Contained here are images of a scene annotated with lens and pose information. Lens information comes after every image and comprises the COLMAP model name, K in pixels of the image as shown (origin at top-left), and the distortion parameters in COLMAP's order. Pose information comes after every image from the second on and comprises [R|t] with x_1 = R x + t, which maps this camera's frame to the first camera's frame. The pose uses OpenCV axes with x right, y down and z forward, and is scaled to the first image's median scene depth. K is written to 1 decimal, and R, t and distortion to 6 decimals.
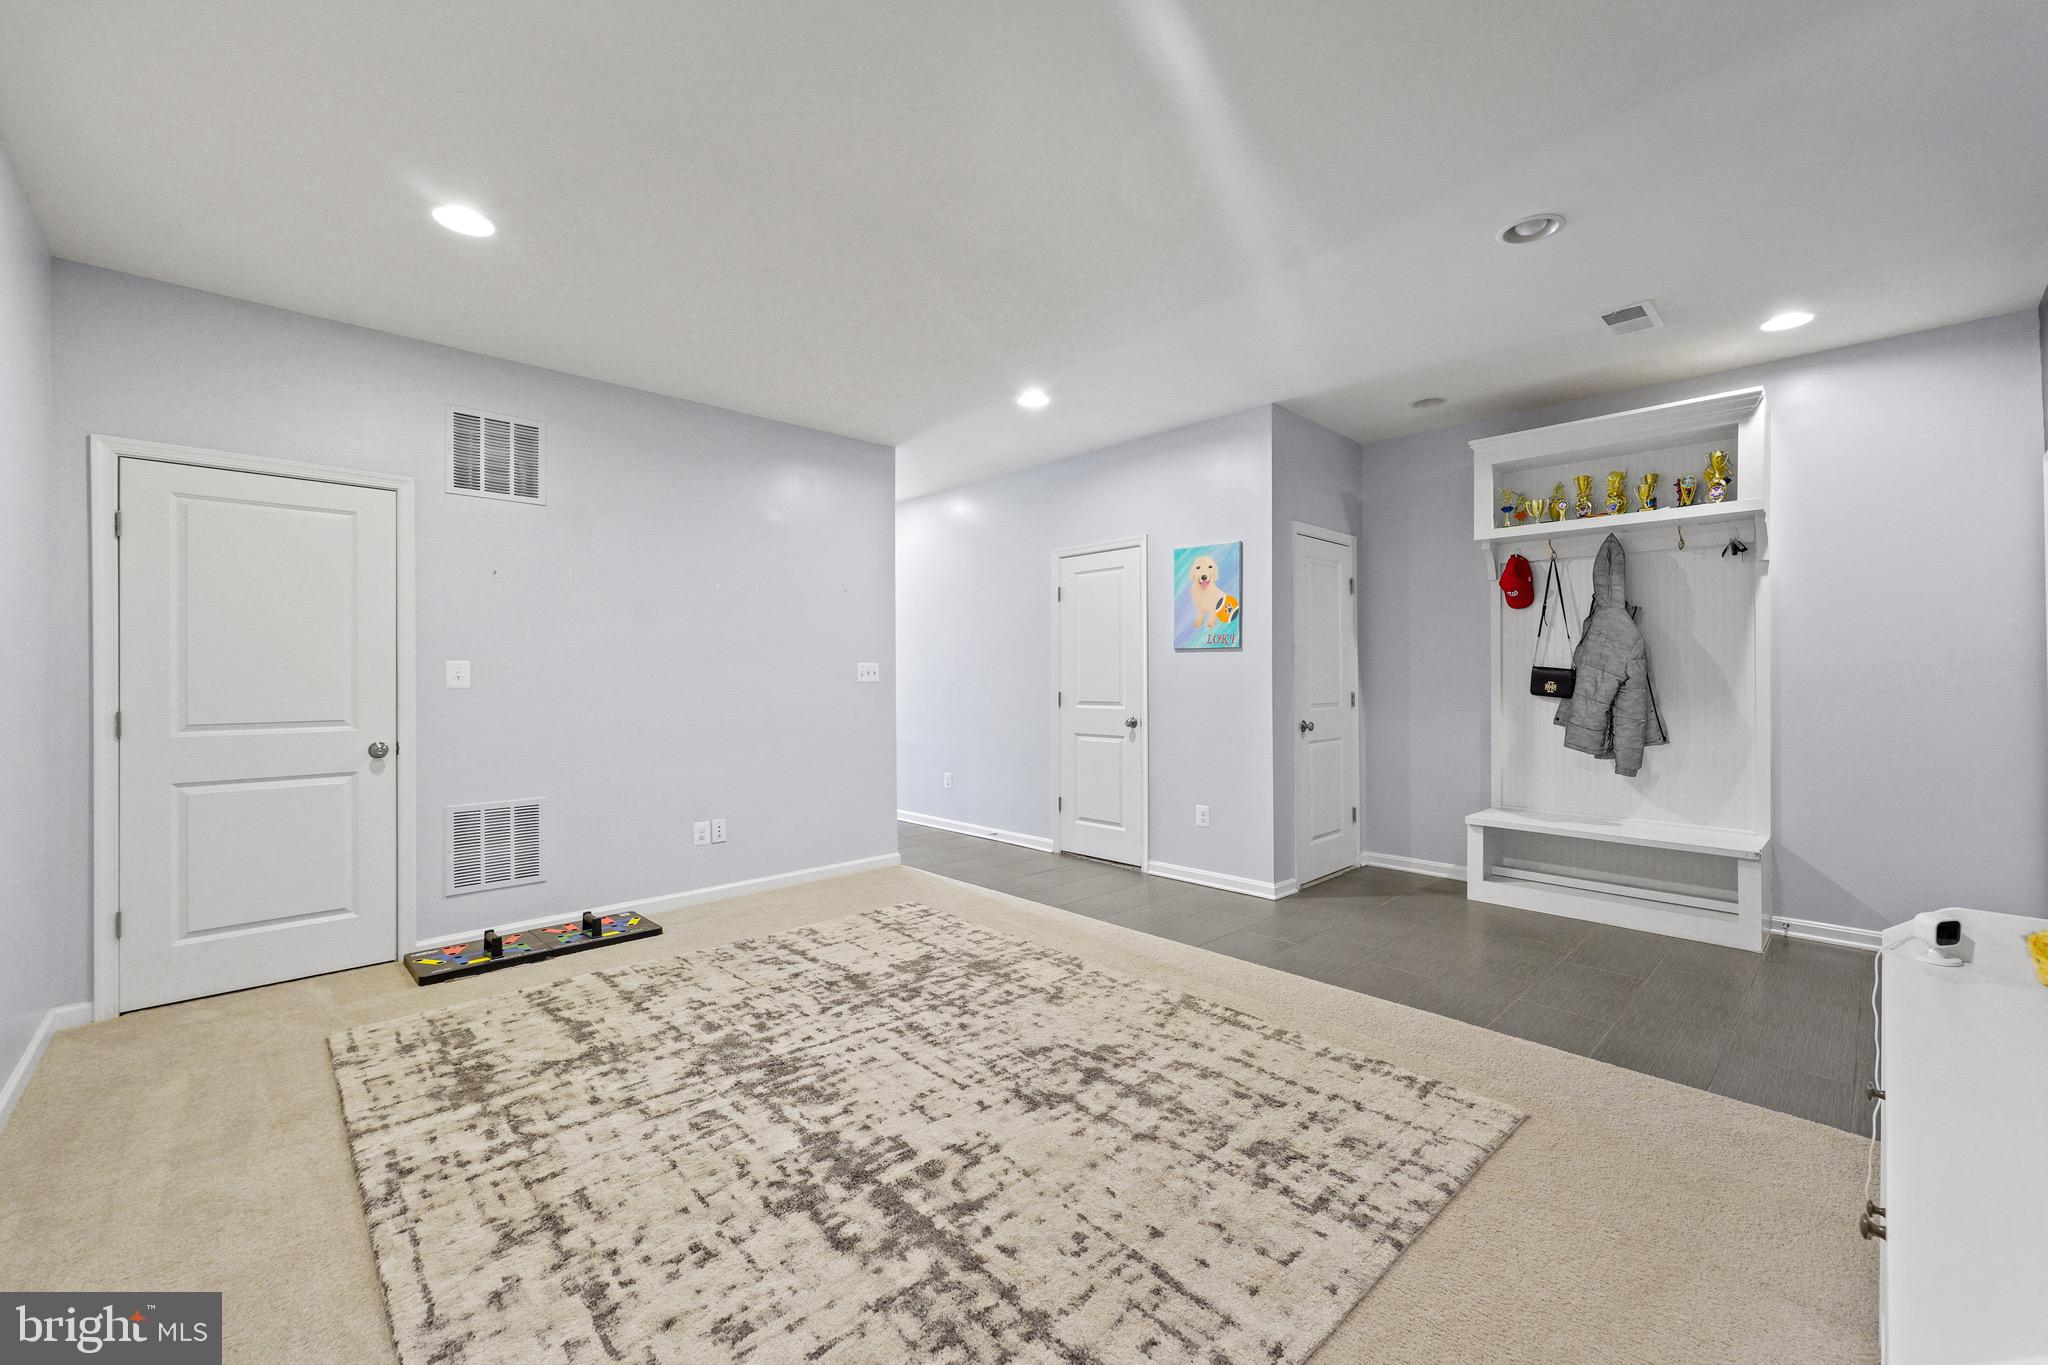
lens RADIAL K [[820.8, 0, 1024.0], [0, 820.8, 682.5], [0, 0, 1]] dist [0.000082, -0.000103]
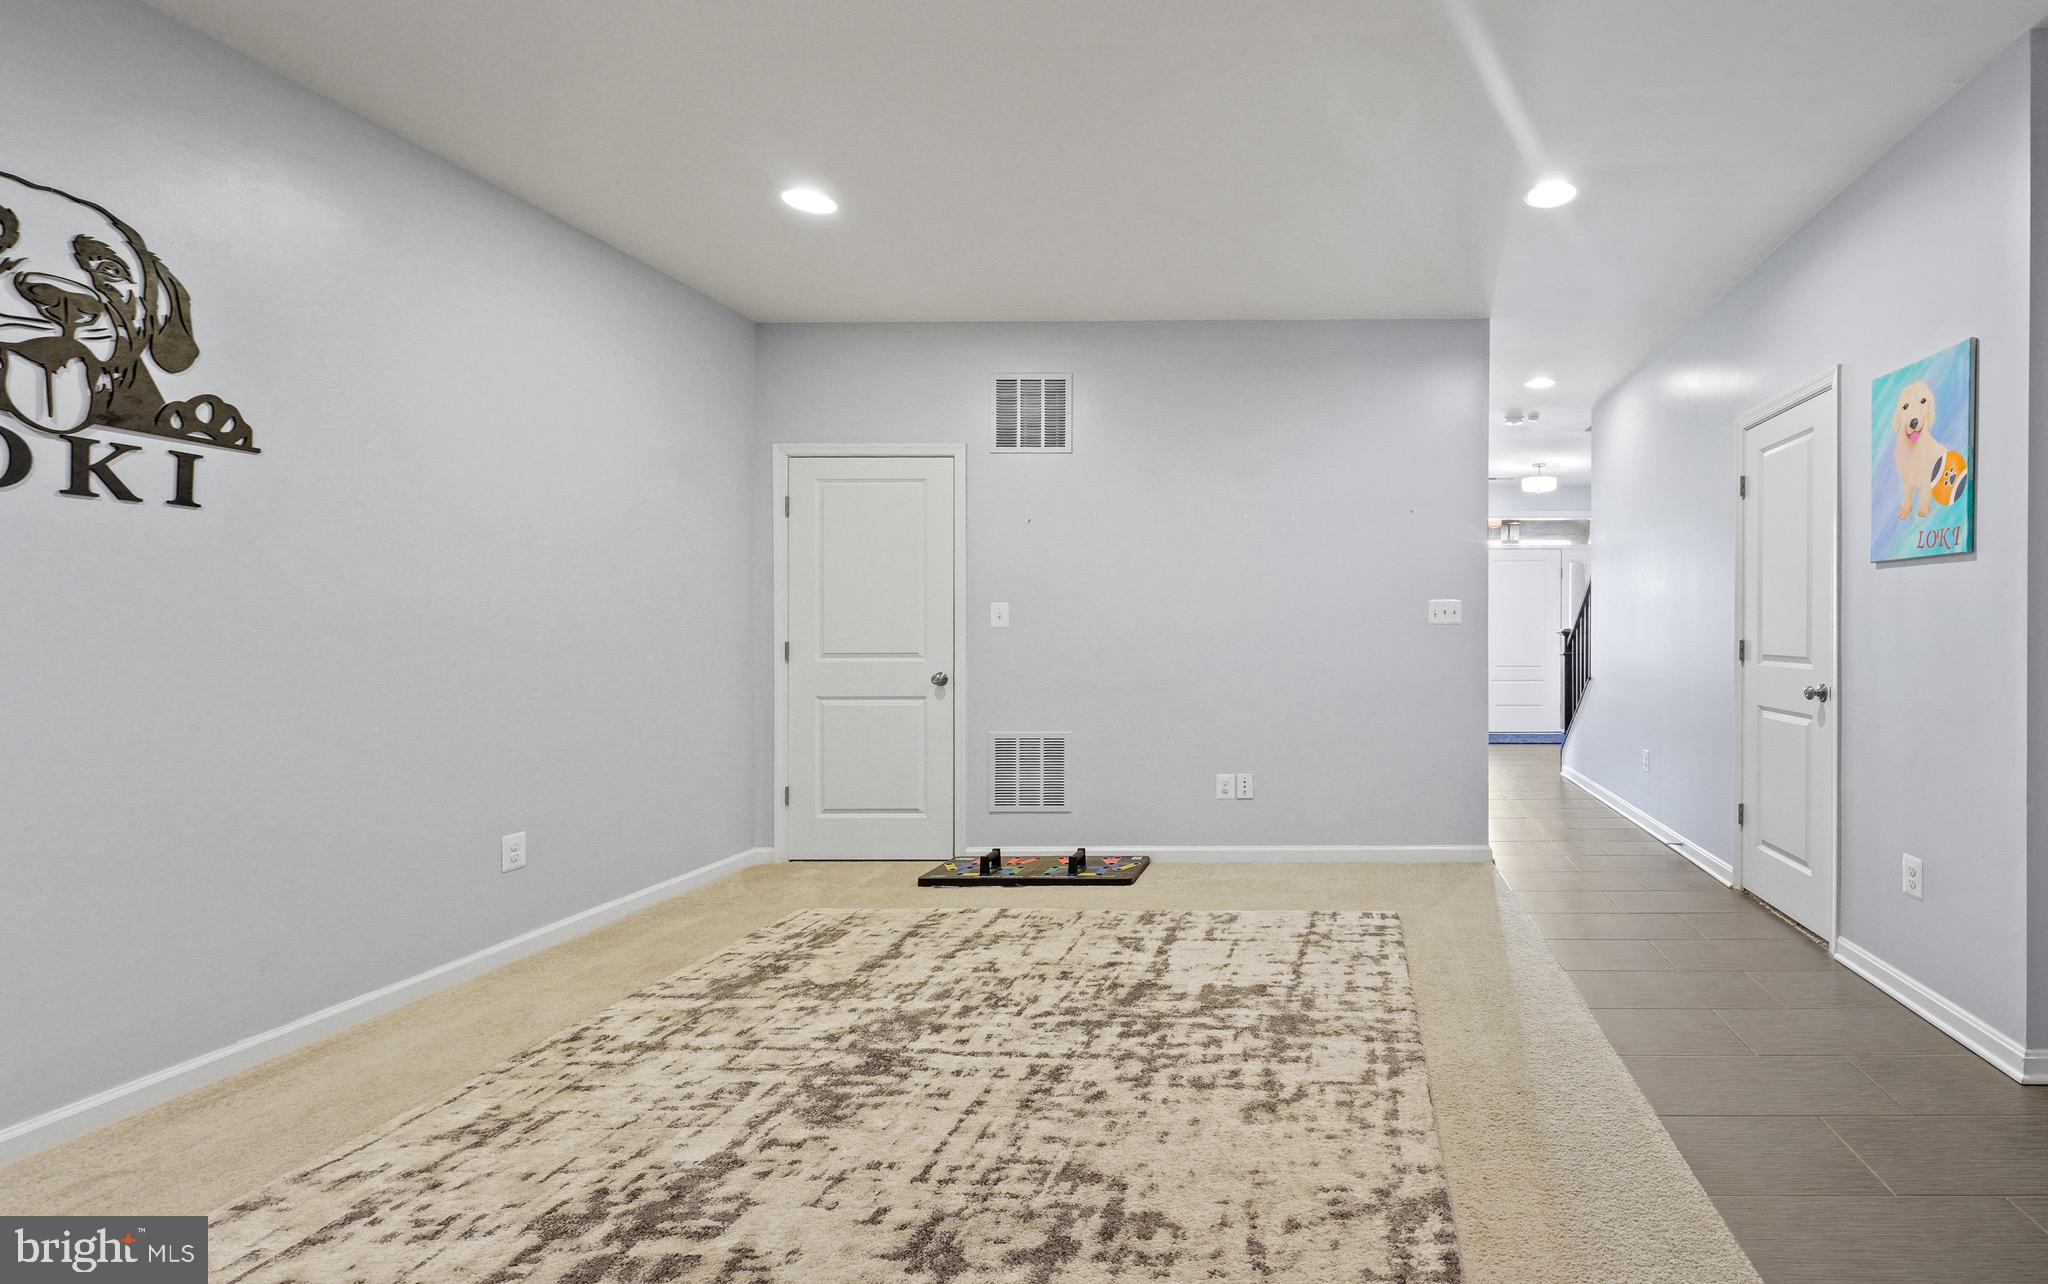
lens RADIAL K [[881.5, 0, 1024.0], [0, 881.5, 631.5], [0, 0, 1]] dist [-0.000685, -0.000395]
pose [[0.717721, 0.009076, -0.696271, 0.281411], [-0.004242, 0.999953, 0.008661, 0.003787], [0.696317, -0.003263, 0.717727, 0.274969]]
